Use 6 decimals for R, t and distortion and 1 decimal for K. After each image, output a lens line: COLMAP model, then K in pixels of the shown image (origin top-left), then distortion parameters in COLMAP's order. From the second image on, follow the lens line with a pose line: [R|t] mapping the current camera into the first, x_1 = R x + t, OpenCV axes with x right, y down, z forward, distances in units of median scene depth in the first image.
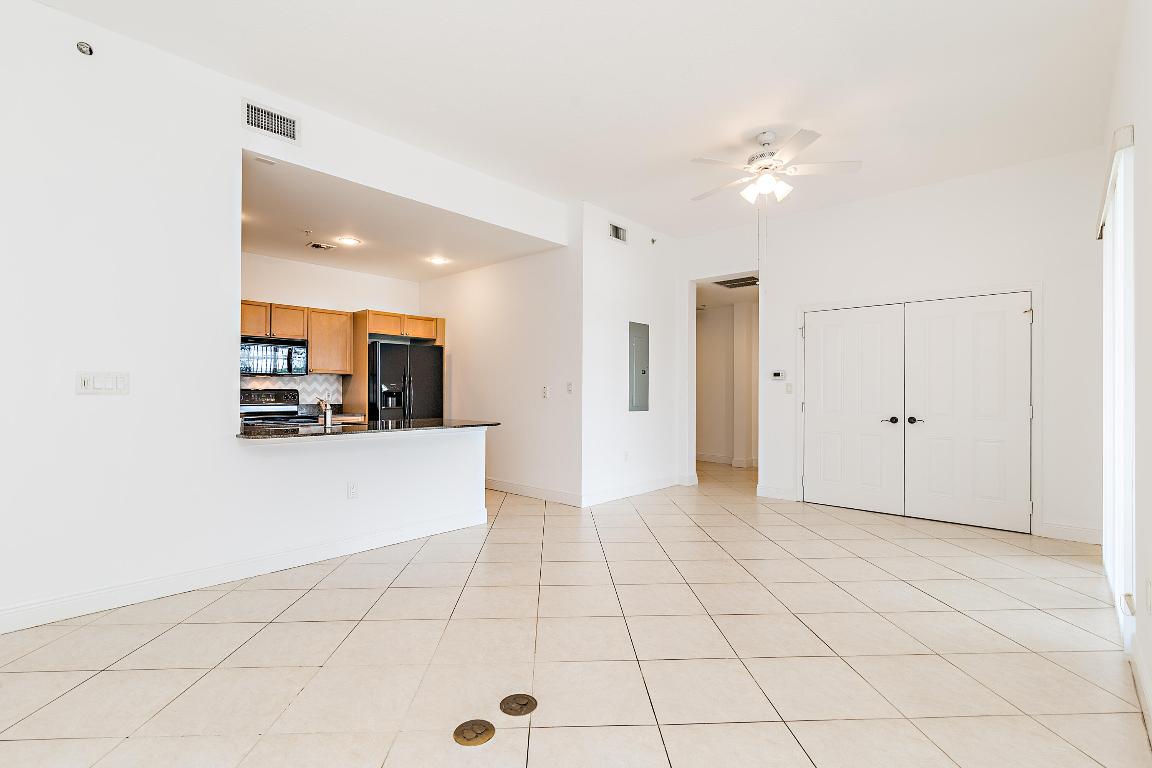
lens RADIAL K [[529.8, 0, 581.5], [0, 529.8, 389.2], [0, 0, 1]] dist [-0.000163, -0.000128]
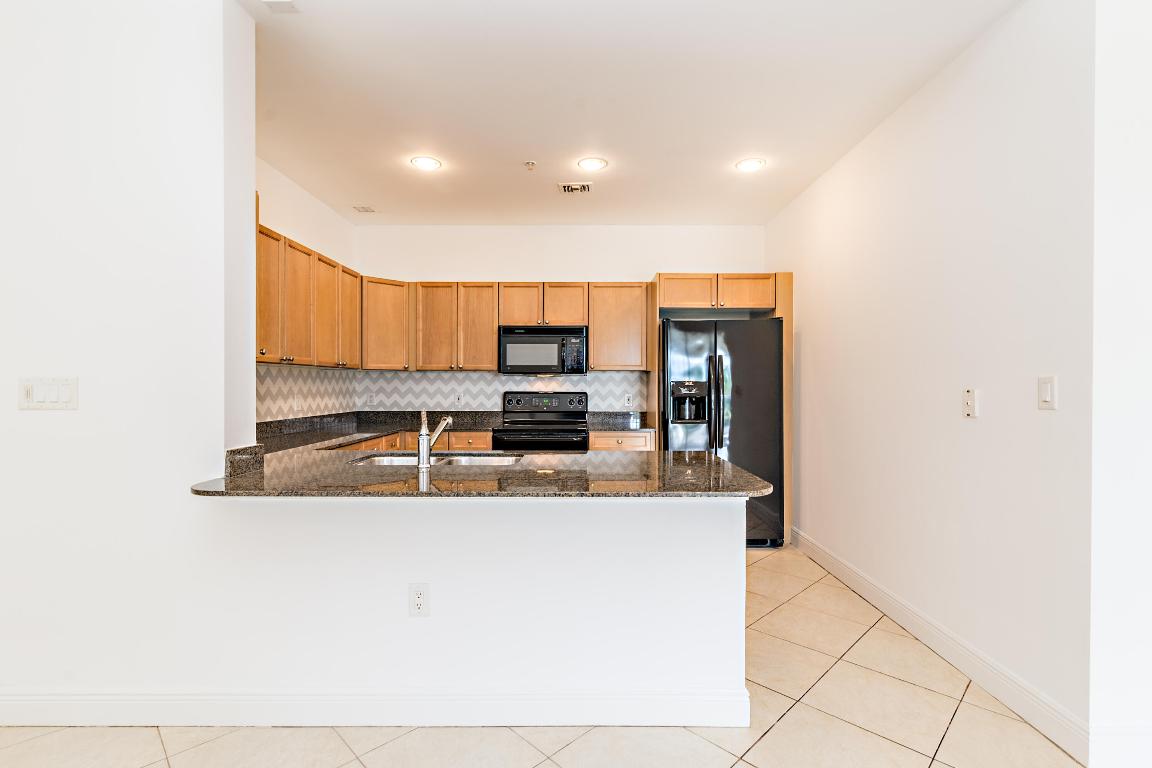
lens RADIAL K [[529.8, 0, 581.5], [0, 529.8, 389.2], [0, 0, 1]] dist [-0.000163, -0.000128]
pose [[0.672217, 0.002250, -0.740350, 0.027144], [0.003396, 0.999975, 0.006122, -0.008500], [0.740346, -0.006630, 0.672193, 0.481130]]
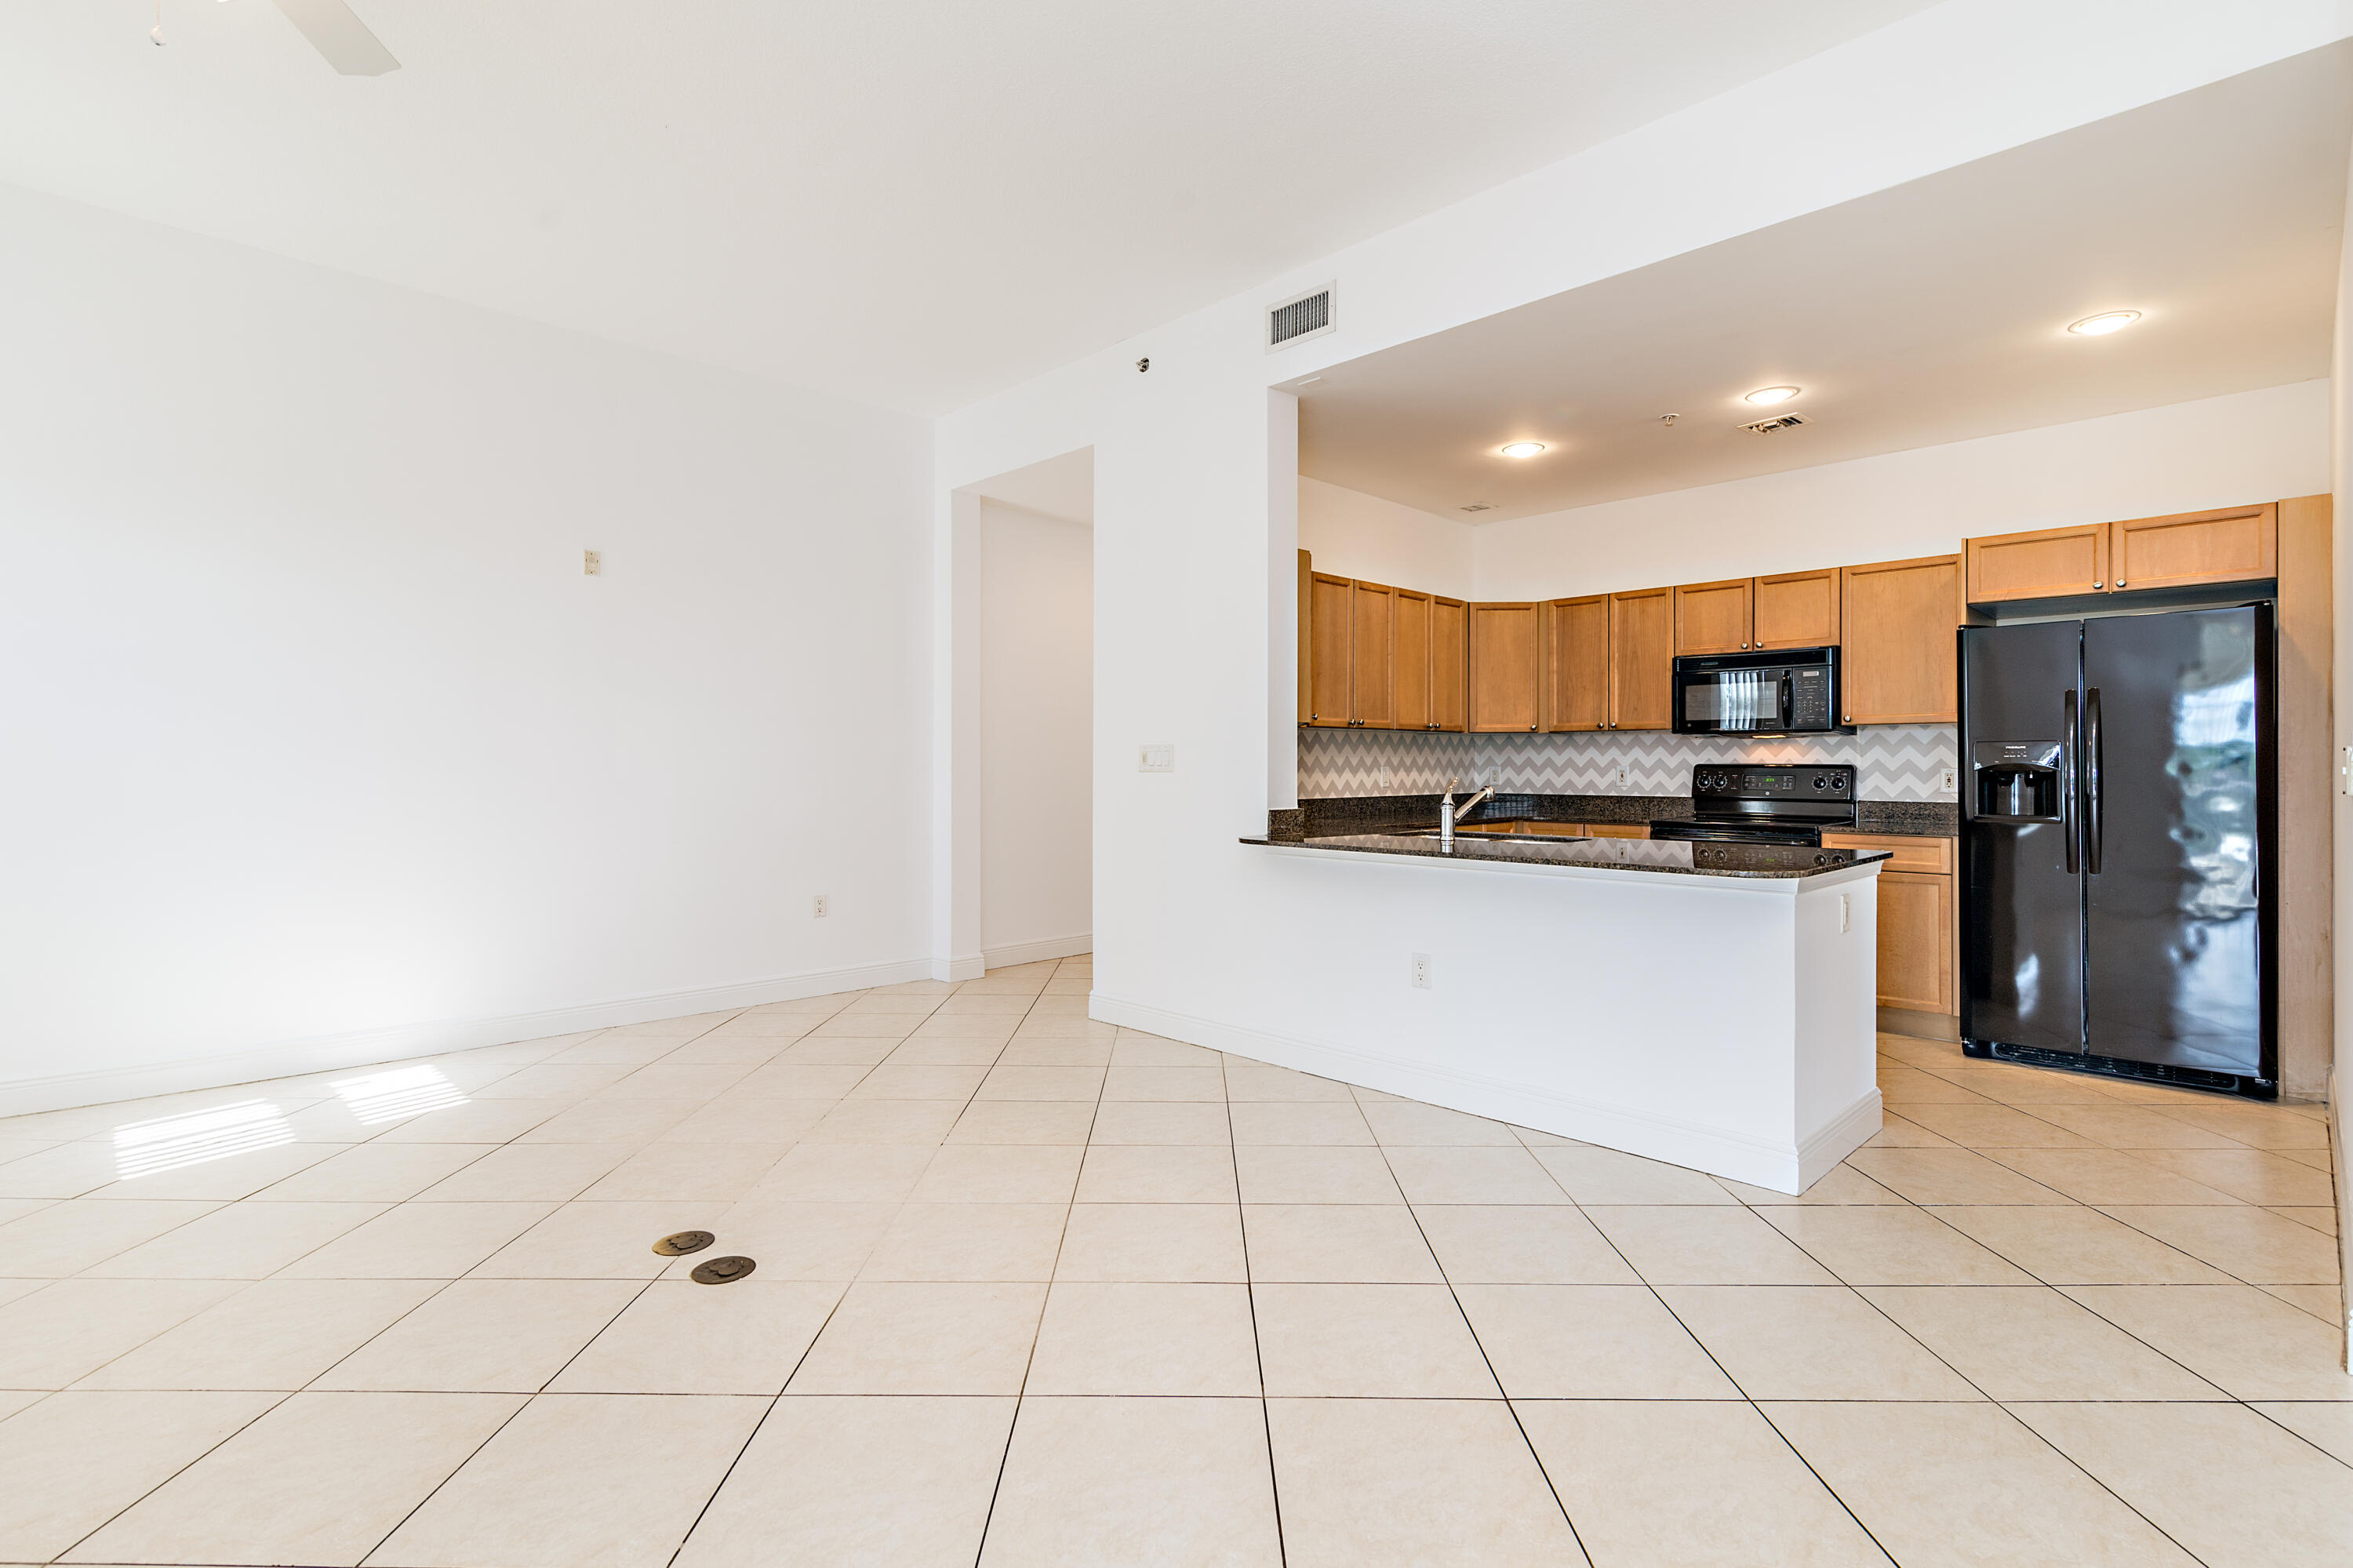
lens RADIAL K [[1094.2, 0, 1167.4], [0, 1094.2, 769.5], [0, 0, 1]] dist [-0.001287, -0.000239]
pose [[-0.061319, 0.000085, -0.998118, 0.363183], [0.002666, 0.999996, -0.000079, 0.002727], [0.998115, -0.002666, -0.061319, 0.513986]]
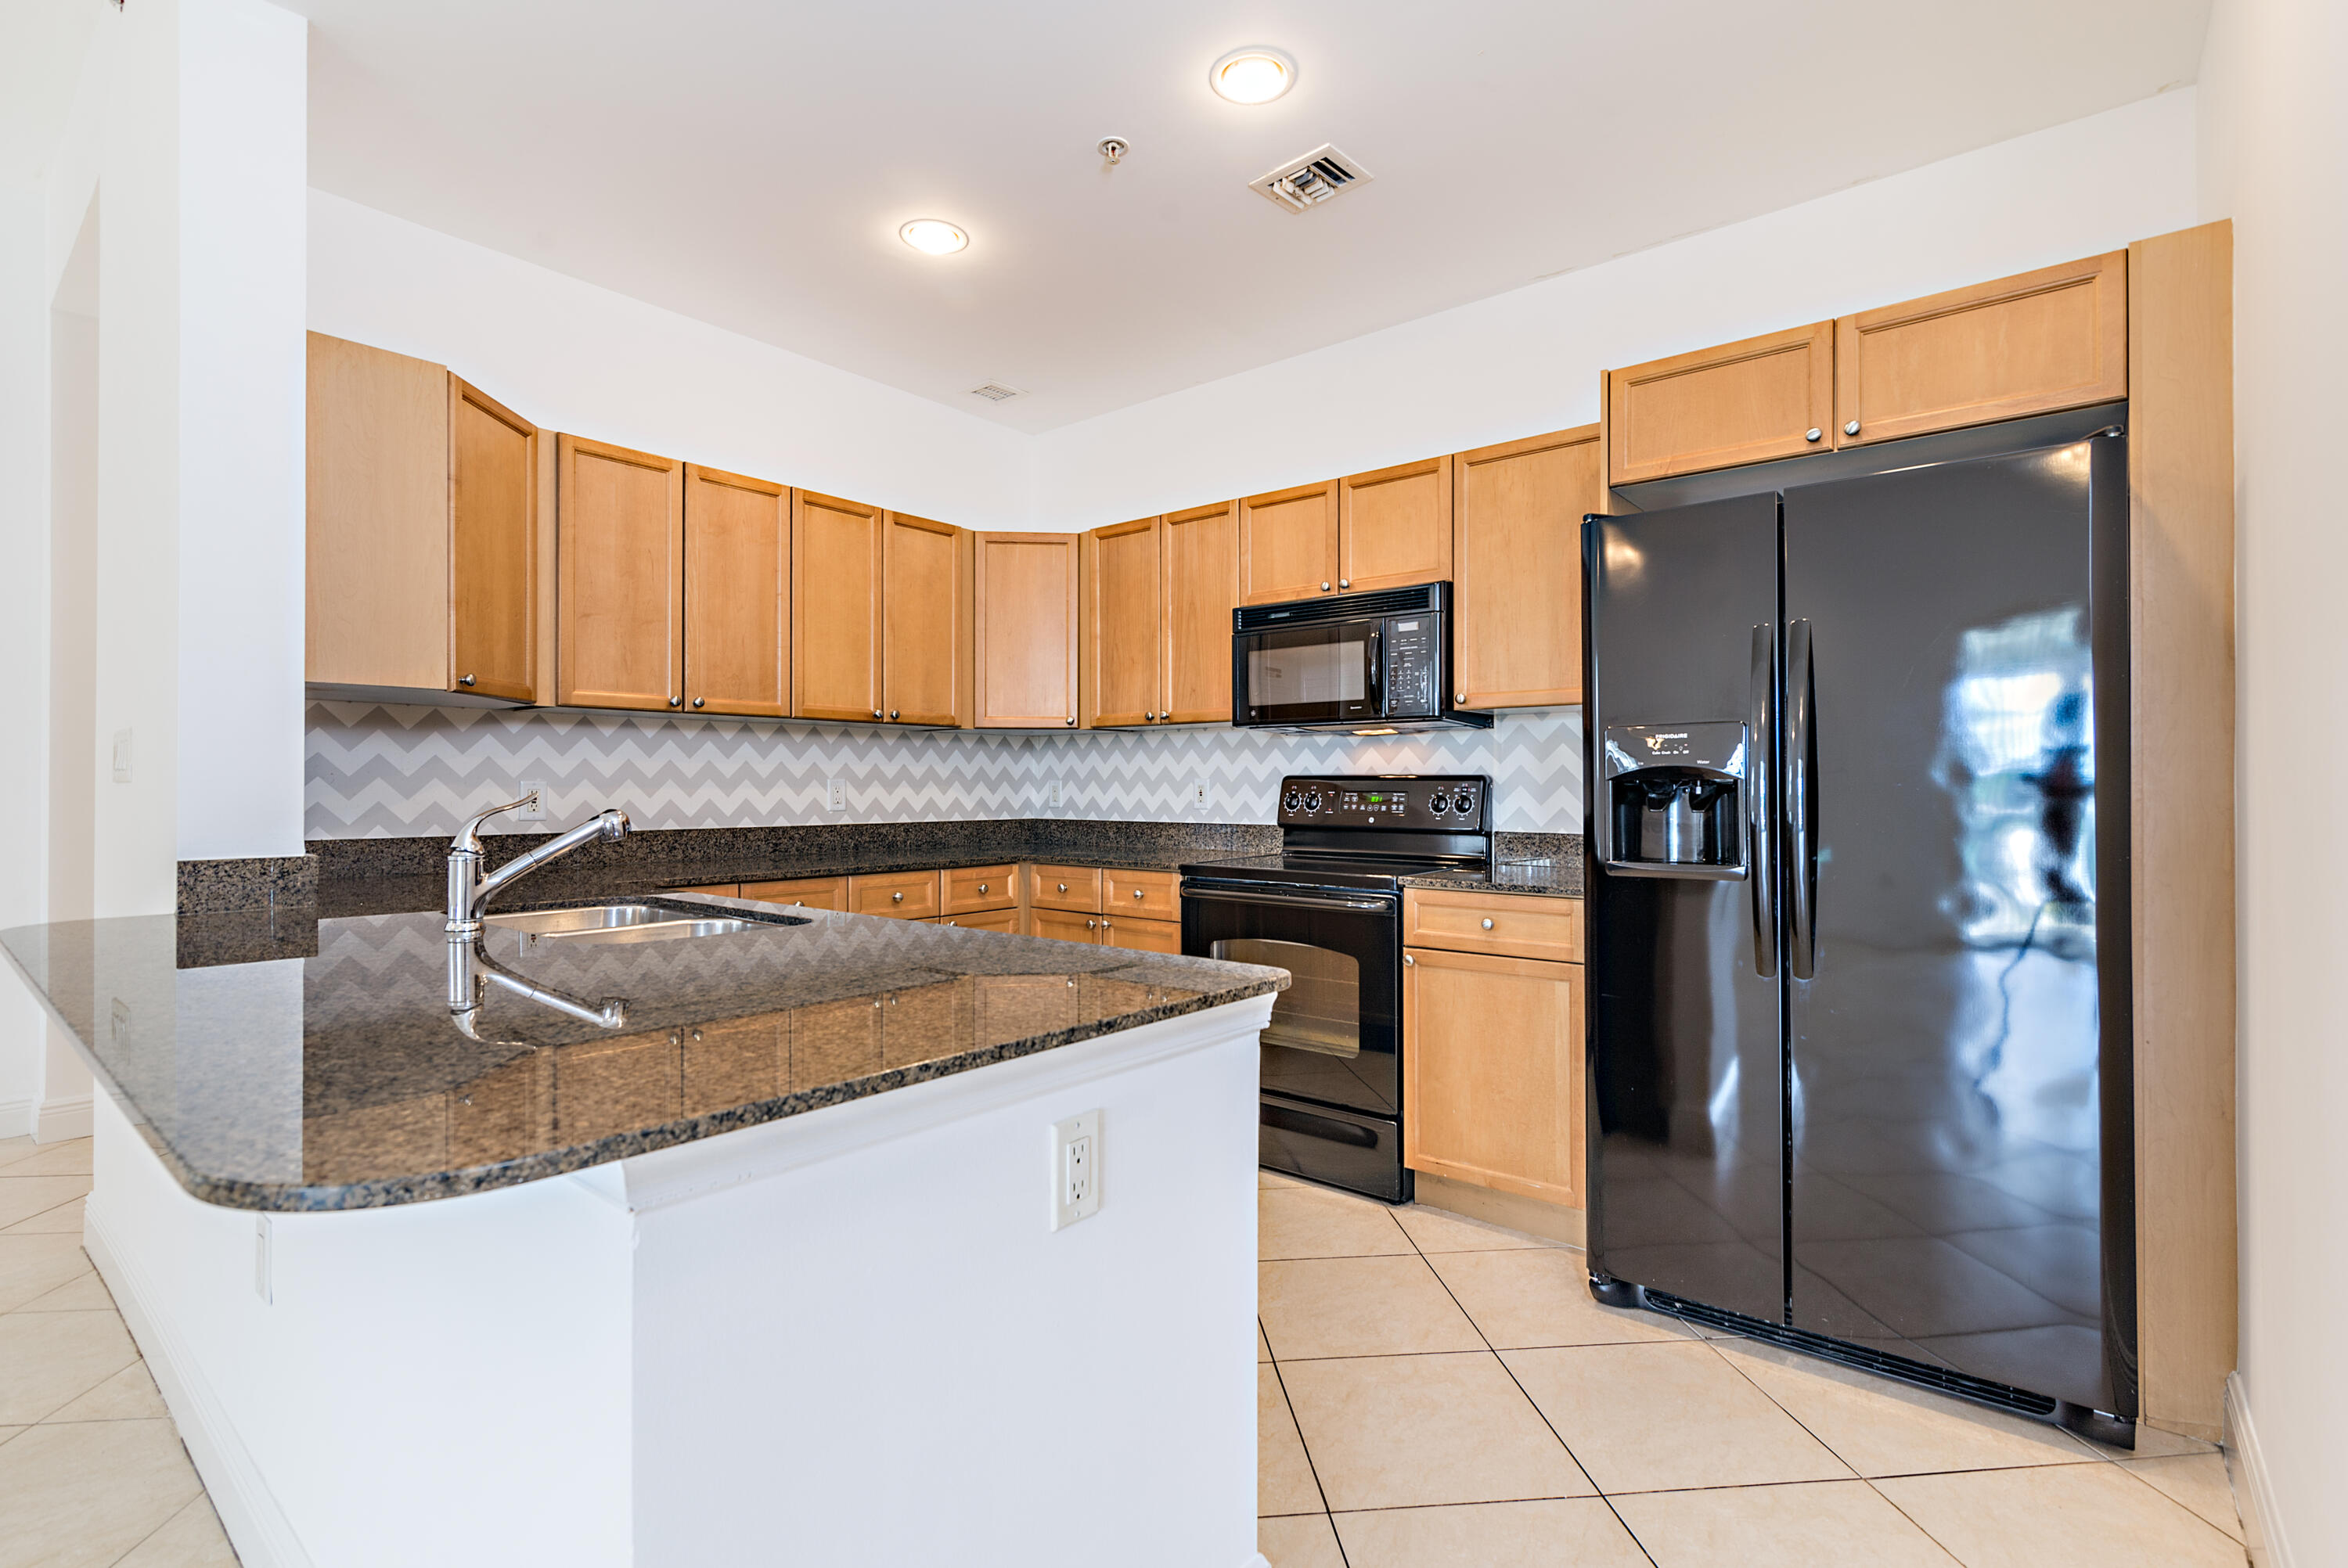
lens RADIAL K [[1076.9, 0, 1168.0], [0, 1076.9, 788.2], [0, 0, 1]] dist [0.000427, -0.000383]
pose [[0.048283, -0.002148, -0.998831, -0.004421], [0.003221, 0.999993, -0.001995, 0.007633], [0.998828, -0.003121, 0.048290, 0.819180]]
